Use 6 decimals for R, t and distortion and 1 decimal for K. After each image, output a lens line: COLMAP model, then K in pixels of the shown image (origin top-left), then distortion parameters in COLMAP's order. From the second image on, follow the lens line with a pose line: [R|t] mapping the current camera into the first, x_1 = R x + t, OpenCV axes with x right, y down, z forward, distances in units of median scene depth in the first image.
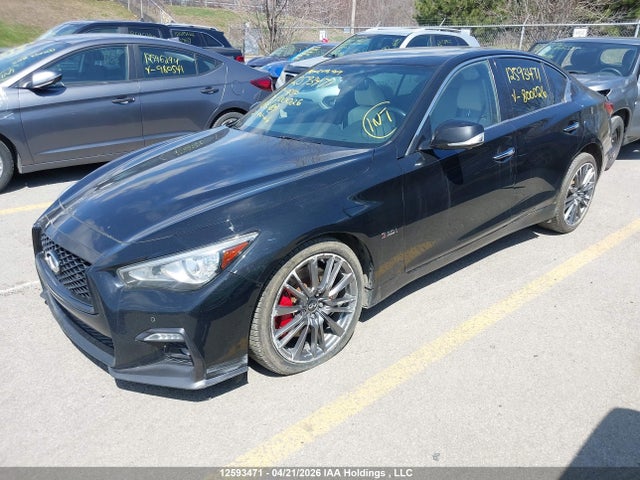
lens RADIAL K [[503.5, 0, 334.2], [0, 503.5, 241.5], [0, 0, 1]] dist [0.066542, -0.085164]
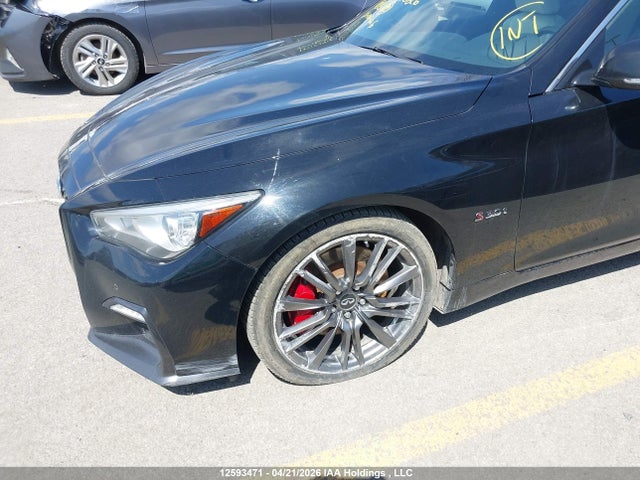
lens RADIAL K [[503.5, 0, 334.2], [0, 503.5, 241.5], [0, 0, 1]] dist [0.066542, -0.085164]
pose [[0.931914, 0.184244, -0.312395, 0.140645], [-0.134466, 0.975487, 0.174193, -0.072712], [0.336831, -0.120326, 0.933845, 0.342882]]
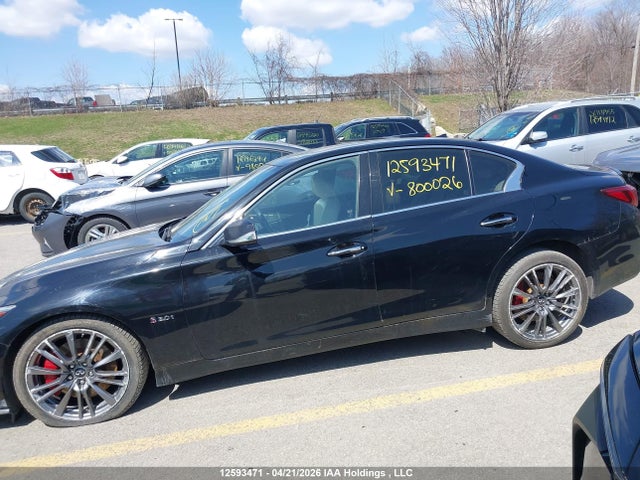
lens RADIAL K [[503.5, 0, 334.2], [0, 503.5, 241.5], [0, 0, 1]] dist [0.066542, -0.085164]
pose [[0.849921, 0.033207, -0.525863, 1.074274], [-0.107412, 0.987975, -0.111215, -0.107294], [0.515846, 0.151008, 0.843267, 0.244462]]
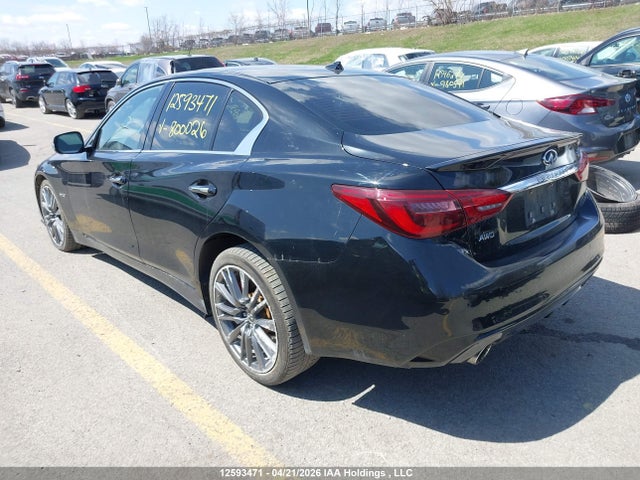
lens RADIAL K [[503.5, 0, 334.2], [0, 503.5, 241.5], [0, 0, 1]] dist [0.066542, -0.085164]
pose [[-0.005420, 0.312502, -0.949902, 1.736986], [-0.319289, 0.899652, 0.297793, -0.653882], [0.947642, 0.304907, 0.094902, 1.788677]]
